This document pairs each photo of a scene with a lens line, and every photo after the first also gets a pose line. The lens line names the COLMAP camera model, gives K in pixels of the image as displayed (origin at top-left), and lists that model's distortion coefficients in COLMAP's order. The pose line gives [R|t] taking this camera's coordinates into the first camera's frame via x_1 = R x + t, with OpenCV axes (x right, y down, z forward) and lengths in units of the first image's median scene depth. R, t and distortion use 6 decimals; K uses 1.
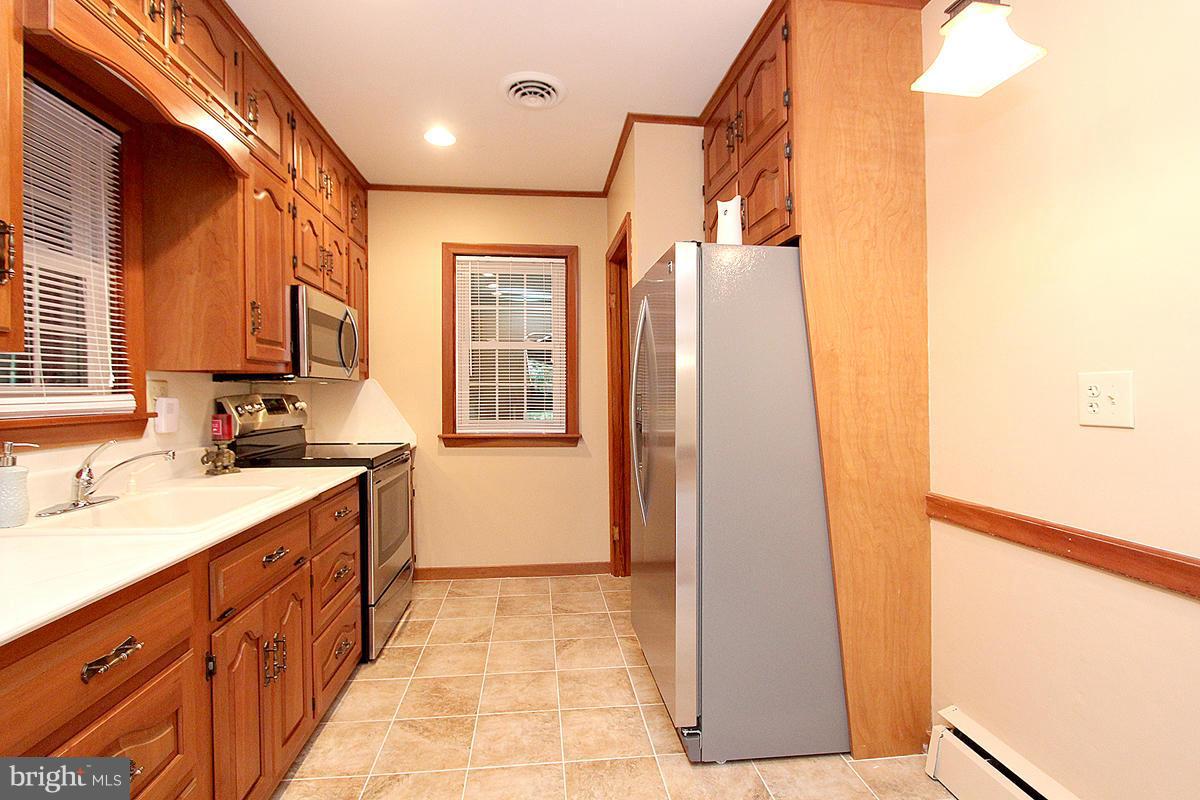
lens RADIAL K [[568.0, 0, 588.1], [0, 568.0, 408.4], [0, 0, 1]] dist [-0.023581, 0.002417]
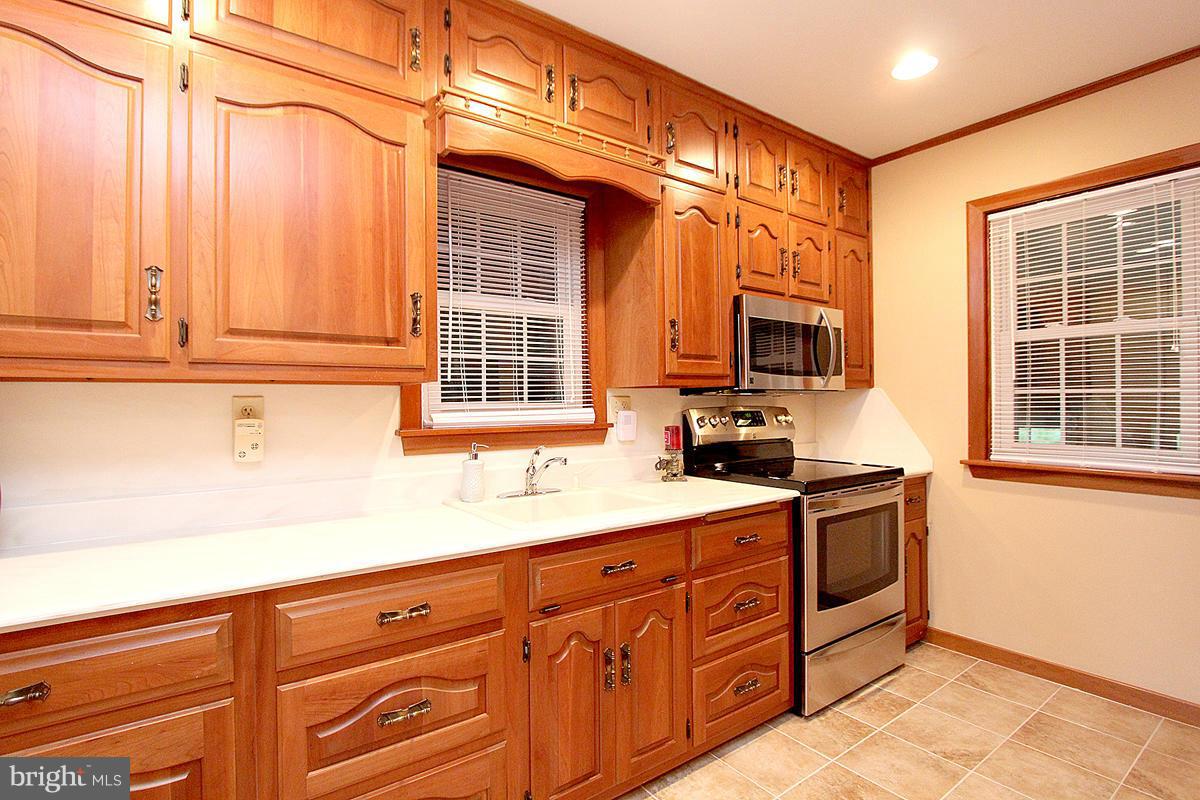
lens RADIAL K [[576.4, 0, 567.3], [0, 576.4, 402.9], [0, 0, 1]] dist [-0.017954, 0.002331]
pose [[0.493886, -0.002909, -0.869522, 0.203899], [-0.016259, 0.999789, -0.012579, -0.015497], [0.869375, 0.020350, 0.493734, 0.255560]]
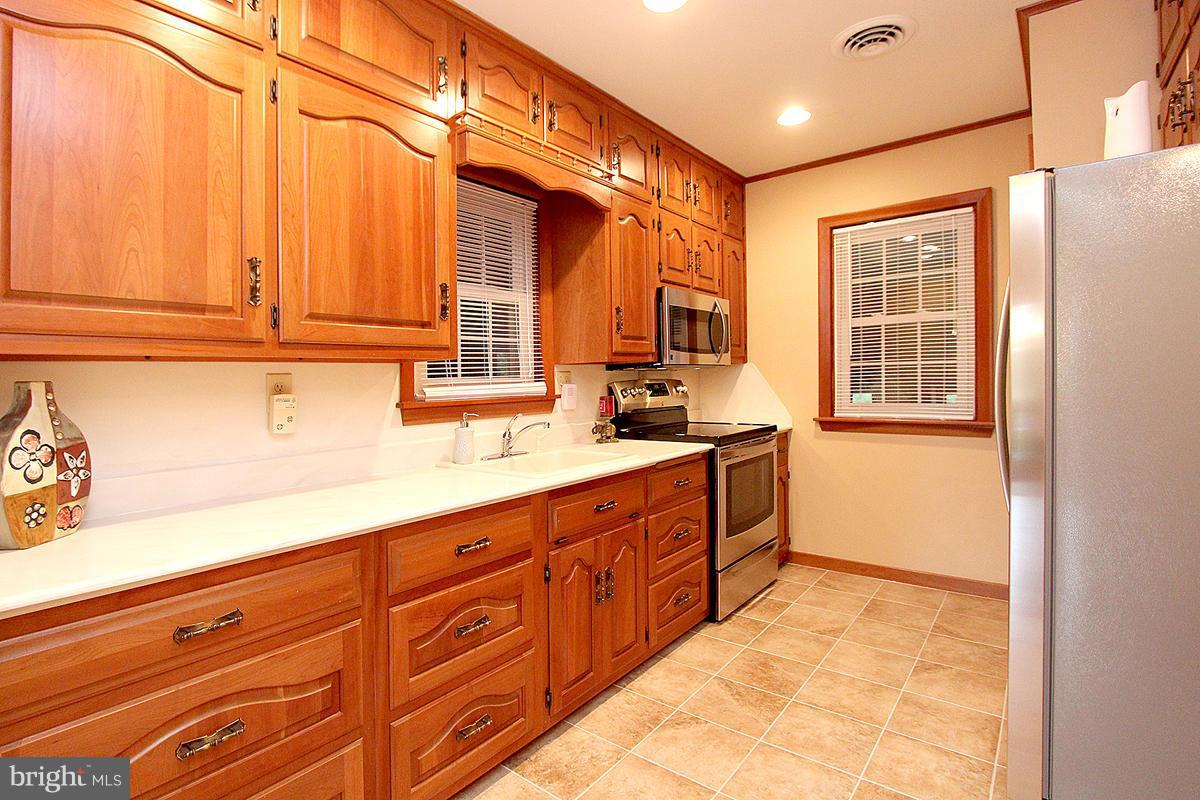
lens RADIAL K [[576.4, 0, 560.0], [0, 576.4, 392.0], [0, 0, 1]] dist [-0.017954, 0.002331]
pose [[0.695083, 0.000322, -0.718930, 0.210396], [0.003007, 0.999990, 0.003355, -0.003249], [0.718923, -0.004494, 0.695075, 0.005215]]
